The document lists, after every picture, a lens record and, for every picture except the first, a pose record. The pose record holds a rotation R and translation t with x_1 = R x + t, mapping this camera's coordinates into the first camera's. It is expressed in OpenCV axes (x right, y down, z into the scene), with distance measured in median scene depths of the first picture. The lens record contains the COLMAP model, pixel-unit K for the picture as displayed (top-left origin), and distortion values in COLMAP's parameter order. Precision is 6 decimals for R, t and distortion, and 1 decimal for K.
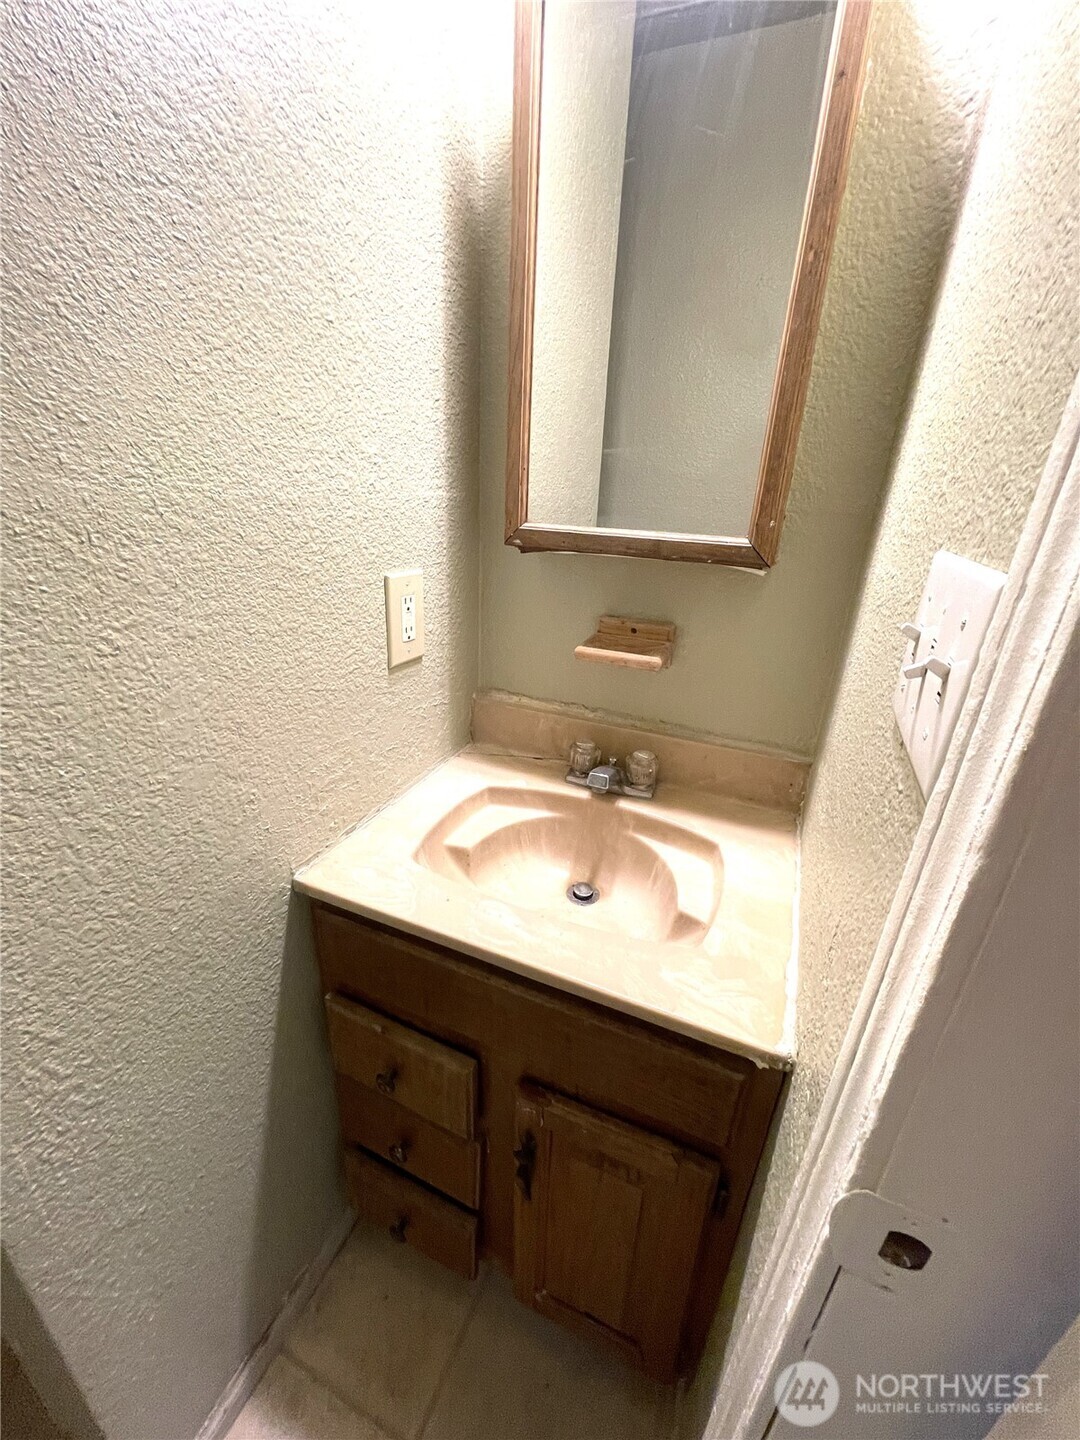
lens RADIAL K [[580.8, 0, 537.6], [0, 580.8, 718.7], [0, 0, 1]] dist [0.001193, 0.000331]
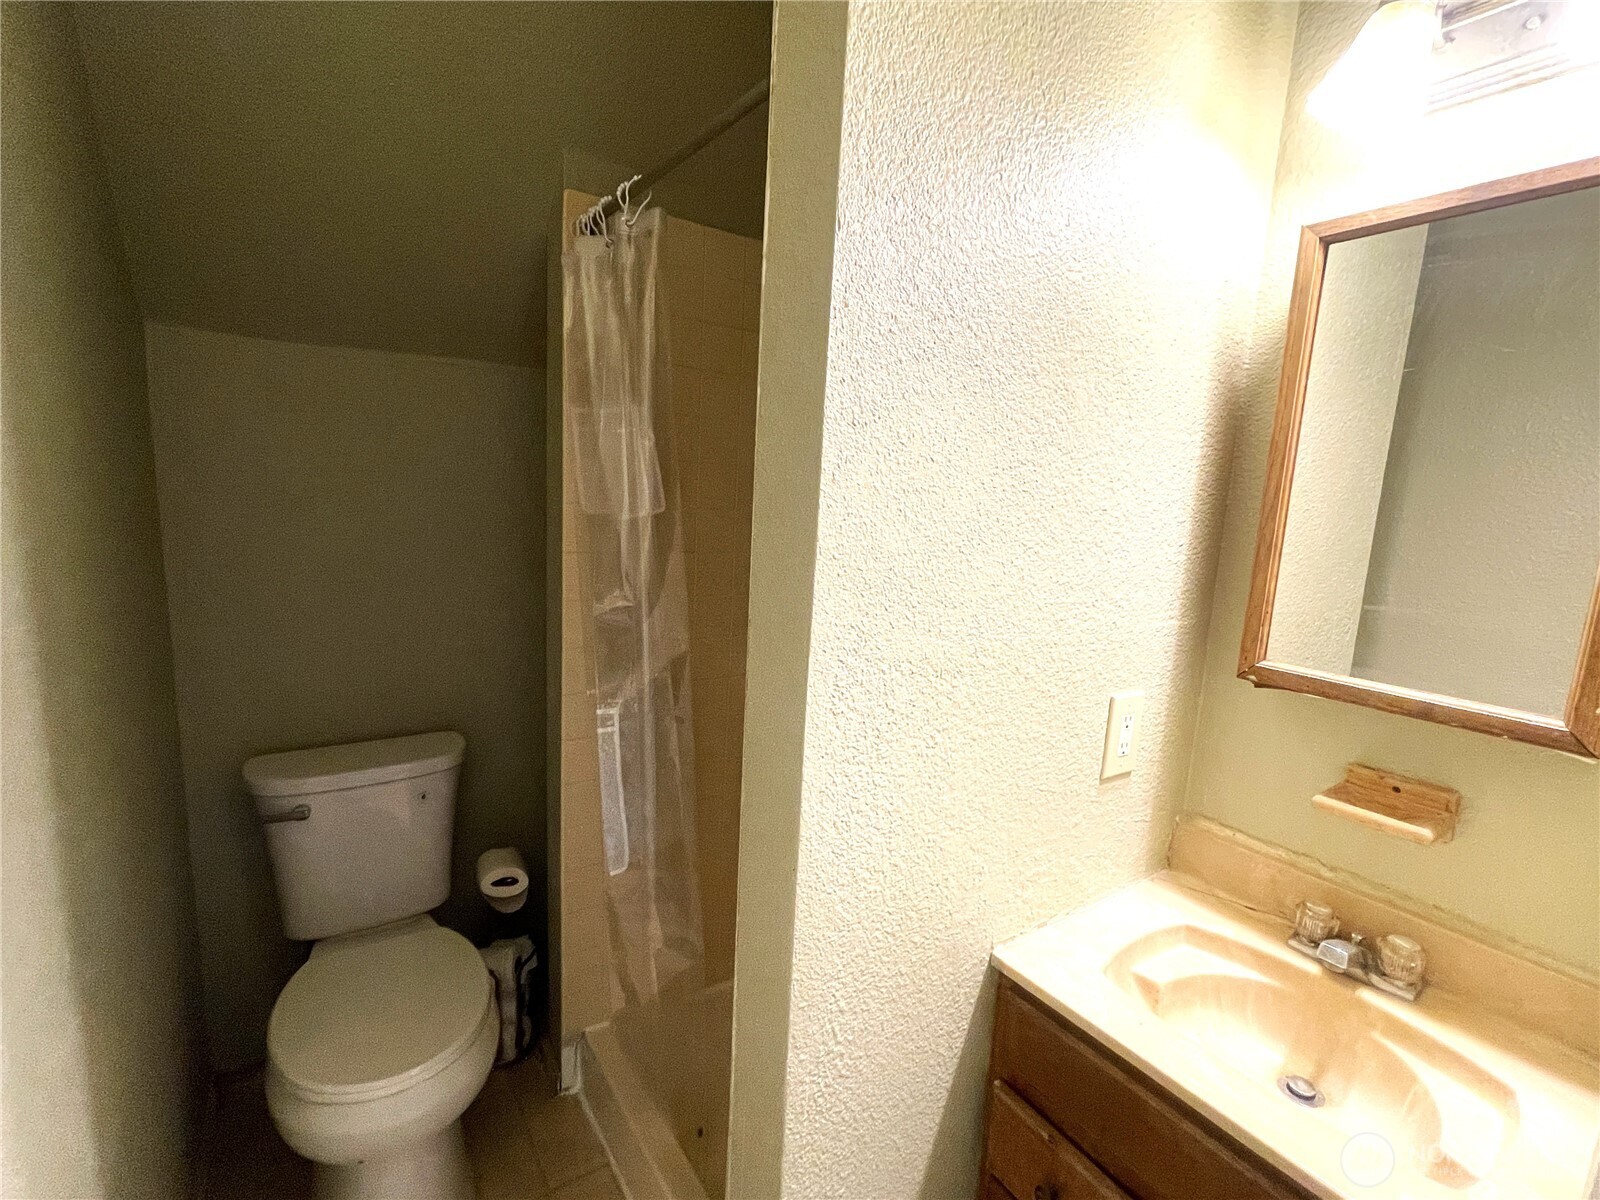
lens RADIAL K [[738.7, 0, 796.8], [0, 738.7, 608.5], [0, 0, 1]] dist [-0.004465, 0.004755]
pose [[0.844594, 0.085217, -0.528582, -0.035339], [-0.213243, 0.959110, -0.186104, -0.015052], [0.491109, 0.269899, 0.828231, -0.472024]]
